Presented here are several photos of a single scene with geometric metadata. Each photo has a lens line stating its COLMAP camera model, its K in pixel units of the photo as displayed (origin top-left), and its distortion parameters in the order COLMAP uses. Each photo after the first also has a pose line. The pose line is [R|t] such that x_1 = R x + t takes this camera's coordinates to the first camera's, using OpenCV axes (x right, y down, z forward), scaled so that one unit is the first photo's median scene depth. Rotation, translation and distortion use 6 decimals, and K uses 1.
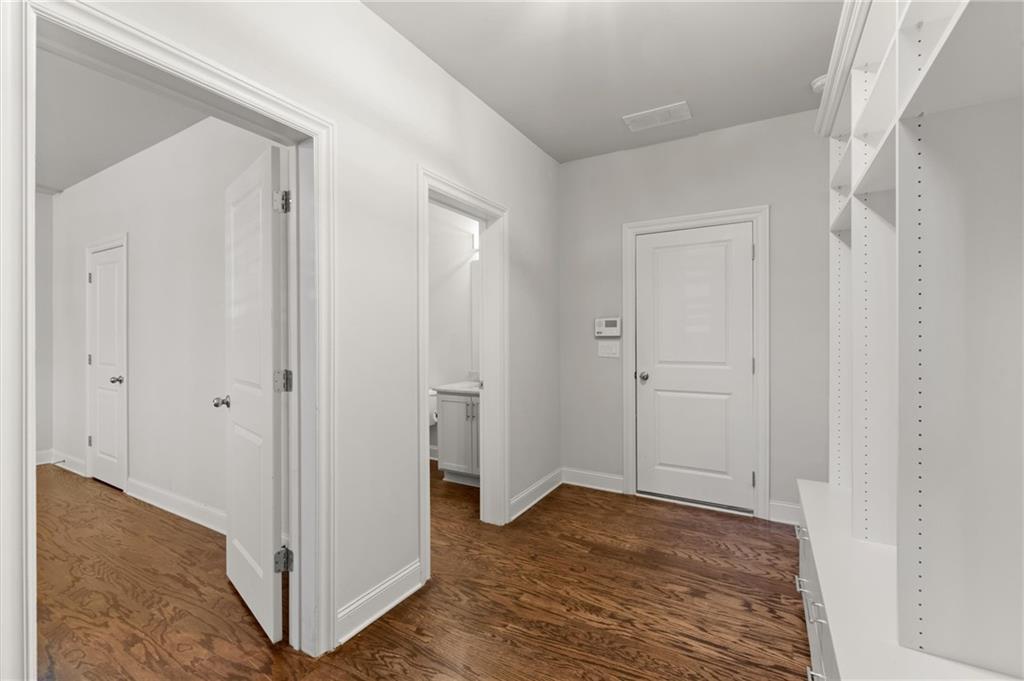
lens RADIAL K [[439.7, 0, 512.0], [0, 439.7, 340.7], [0, 0, 1]] dist [0.000962, -0.000018]
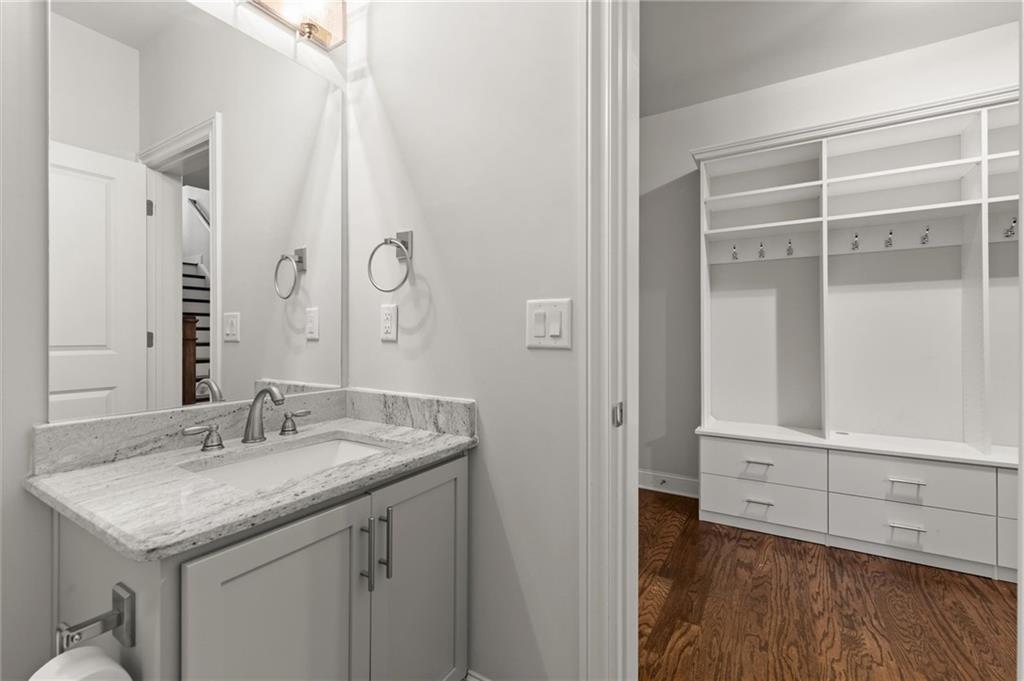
lens RADIAL K [[439.7, 0, 511.4], [0, 439.7, 337.3], [0, 0, 1]] dist [0.000962, -0.000018]
pose [[0.021990, 0.001881, 0.999756, -0.598252], [0.000047, 0.999998, -0.001883, 0.055777], [-0.999758, 0.000089, 0.021990, 1.518459]]
